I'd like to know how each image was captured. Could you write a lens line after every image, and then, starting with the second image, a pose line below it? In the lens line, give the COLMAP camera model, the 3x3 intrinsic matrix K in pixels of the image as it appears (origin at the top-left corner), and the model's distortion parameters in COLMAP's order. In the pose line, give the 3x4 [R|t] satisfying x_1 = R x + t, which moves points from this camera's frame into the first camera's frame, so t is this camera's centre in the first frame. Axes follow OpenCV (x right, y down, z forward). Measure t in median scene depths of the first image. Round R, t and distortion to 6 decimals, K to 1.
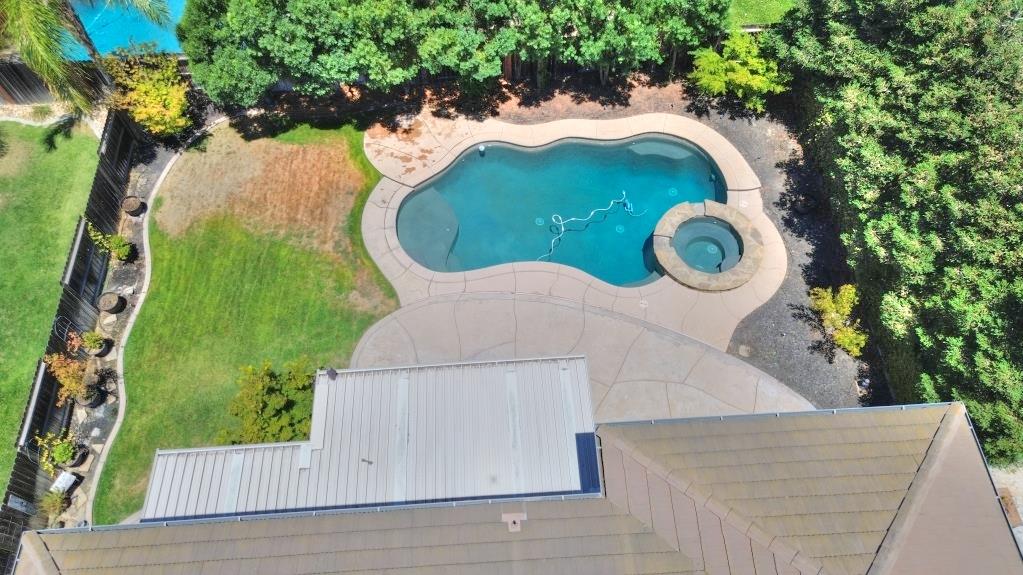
lens RADIAL K [[732.5, 0, 513.0], [0, 732.5, 284.0], [0, 0, 1]] dist [0.045895, -0.037305]
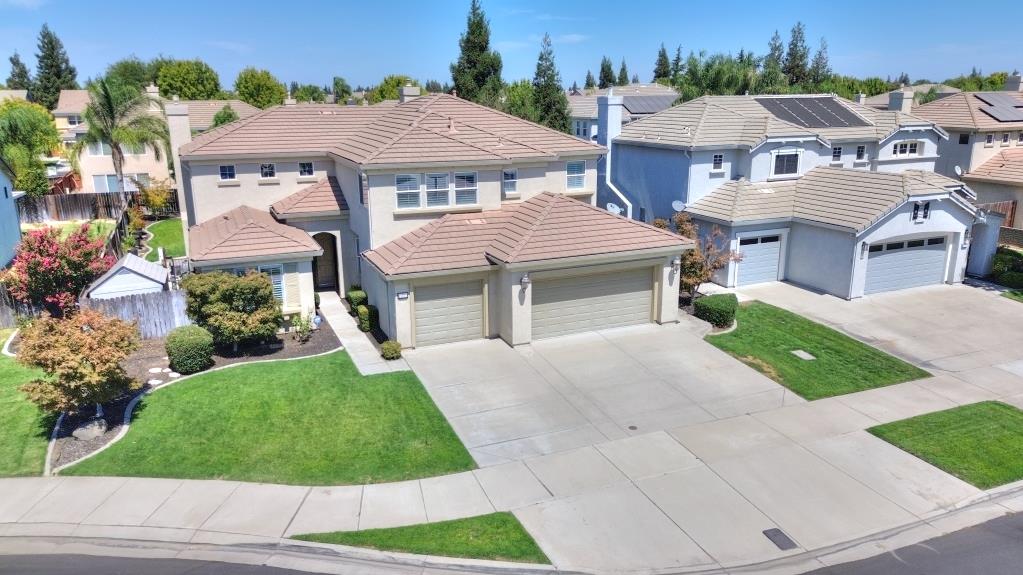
lens RADIAL K [[725.2, 0, 510.1], [0, 725.2, 284.5], [0, 0, 1]] dist [0.065508, -0.066730]
pose [[0.940389, -0.081418, 0.330211, -0.242044], [0.291866, 0.691621, -0.660662, 1.634808], [-0.174591, 0.717656, 0.674157, -0.405403]]
